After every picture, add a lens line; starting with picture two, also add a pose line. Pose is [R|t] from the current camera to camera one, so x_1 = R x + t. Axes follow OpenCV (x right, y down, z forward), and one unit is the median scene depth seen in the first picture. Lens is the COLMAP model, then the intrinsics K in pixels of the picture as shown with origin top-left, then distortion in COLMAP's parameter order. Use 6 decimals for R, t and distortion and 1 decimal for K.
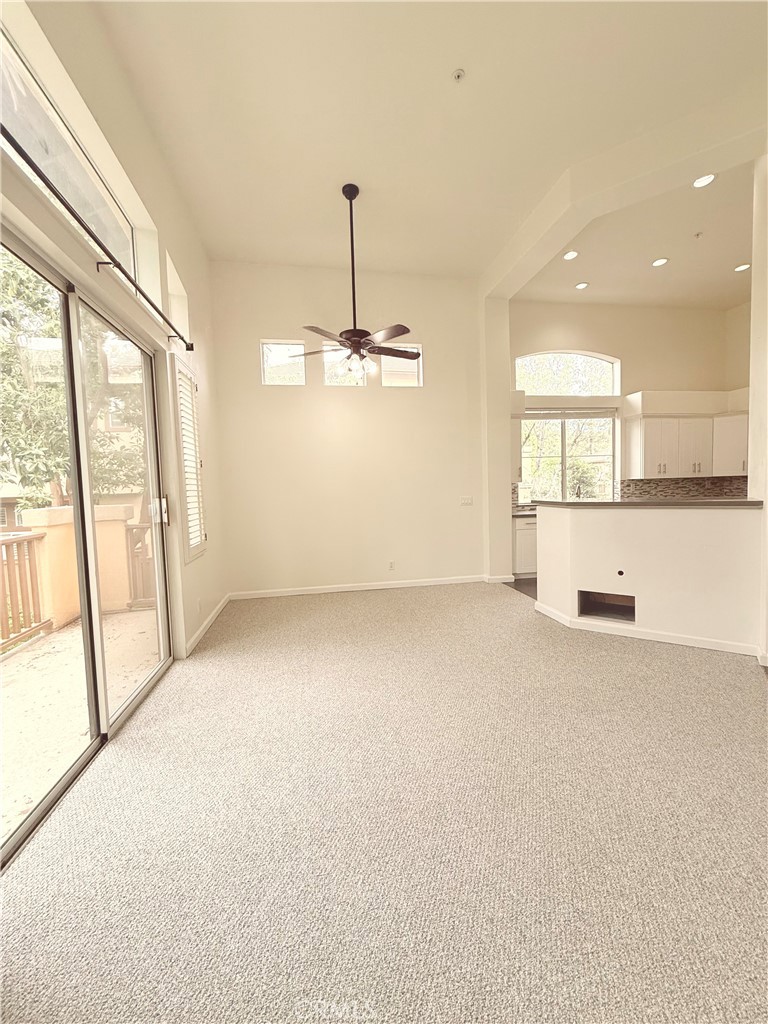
lens RADIAL K [[408.7, 0, 383.6], [0, 408.7, 510.4], [0, 0, 1]] dist [0.001247, -0.000046]
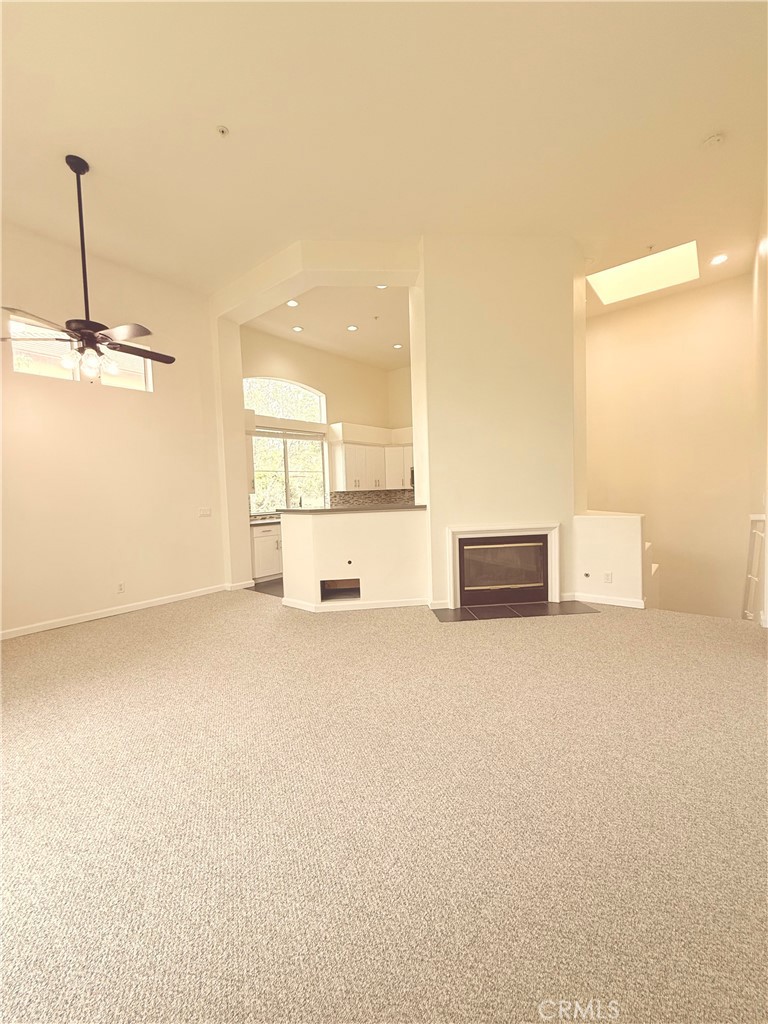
lens RADIAL K [[408.2, 0, 385.0], [0, 408.2, 510.7], [0, 0, 1]] dist [0.000638, 0.000137]
pose [[0.758054, -0.027620, 0.651607, -0.100880], [0.046423, 0.998854, -0.011668, 0.004340], [-0.650538, 0.039094, 0.758467, -0.041026]]
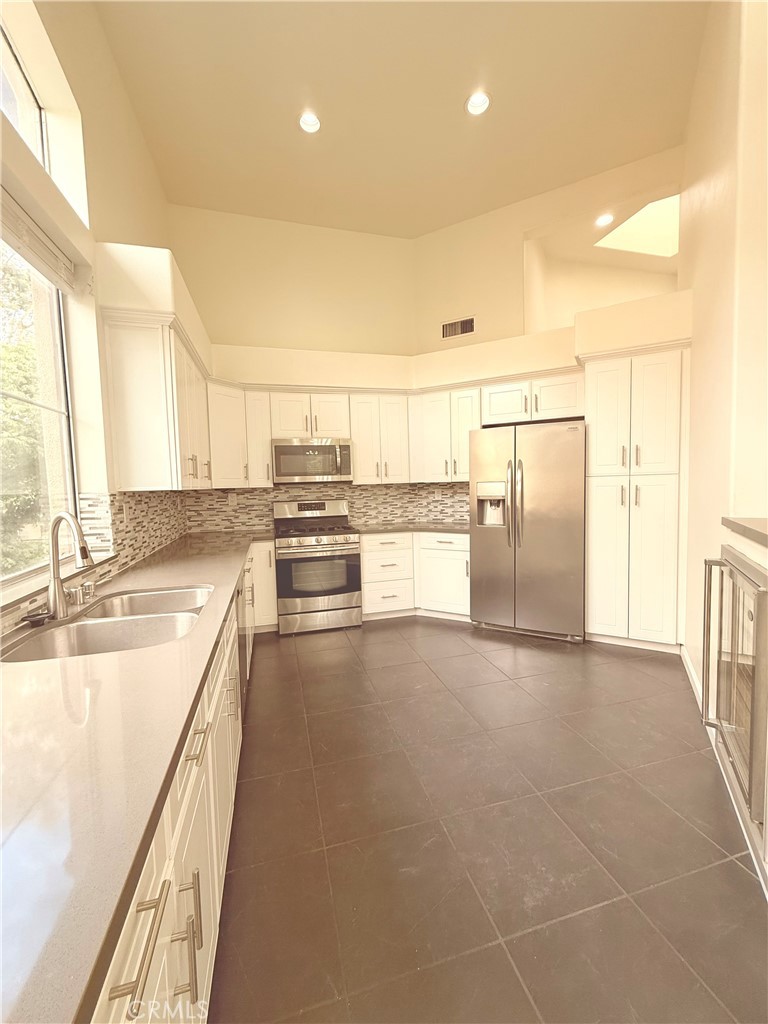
lens RADIAL K [[408.2, 0, 385.0], [0, 408.2, 510.7], [0, 0, 1]] dist [0.000638, 0.000137]
pose [[-0.094658, -0.032545, 0.994978, 0.236691], [0.085663, 0.995492, 0.040711, -0.057271], [-0.991817, 0.089086, -0.091443, 0.844791]]
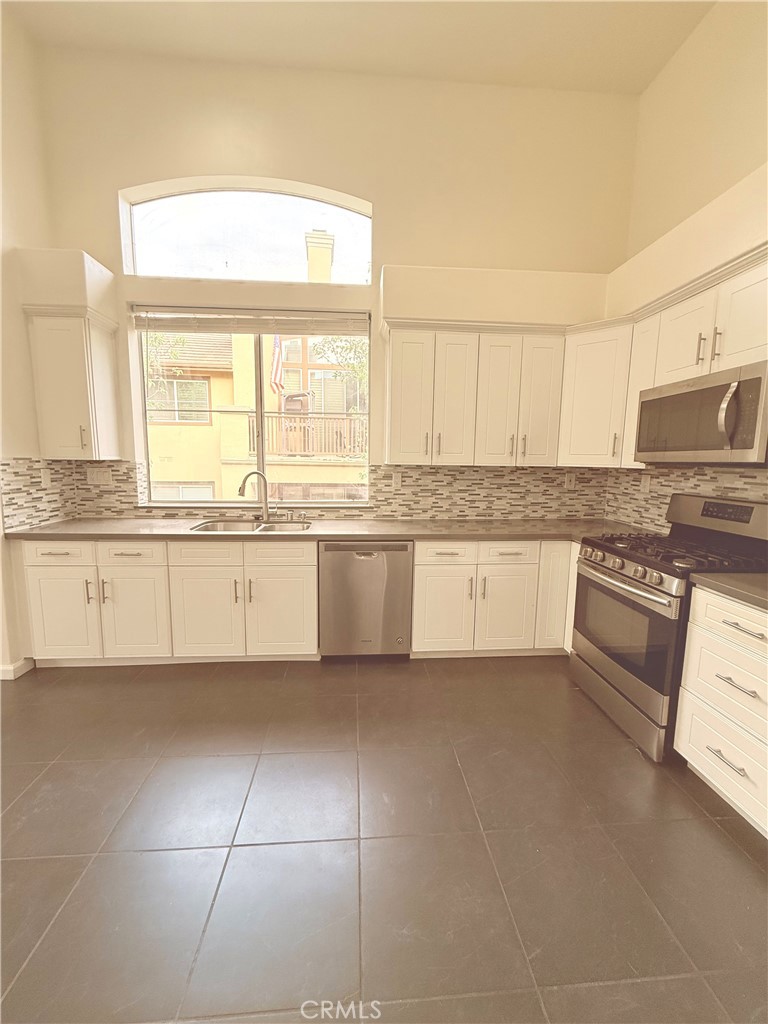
lens RADIAL K [[408.2, 0, 385.0], [0, 408.2, 510.7], [0, 0, 1]] dist [0.000638, 0.000137]
pose [[0.994625, 0.056346, -0.086867, 0.671856], [-0.050042, 0.996067, 0.073124, -0.058523], [0.090646, -0.068384, 0.993533, 0.533746]]
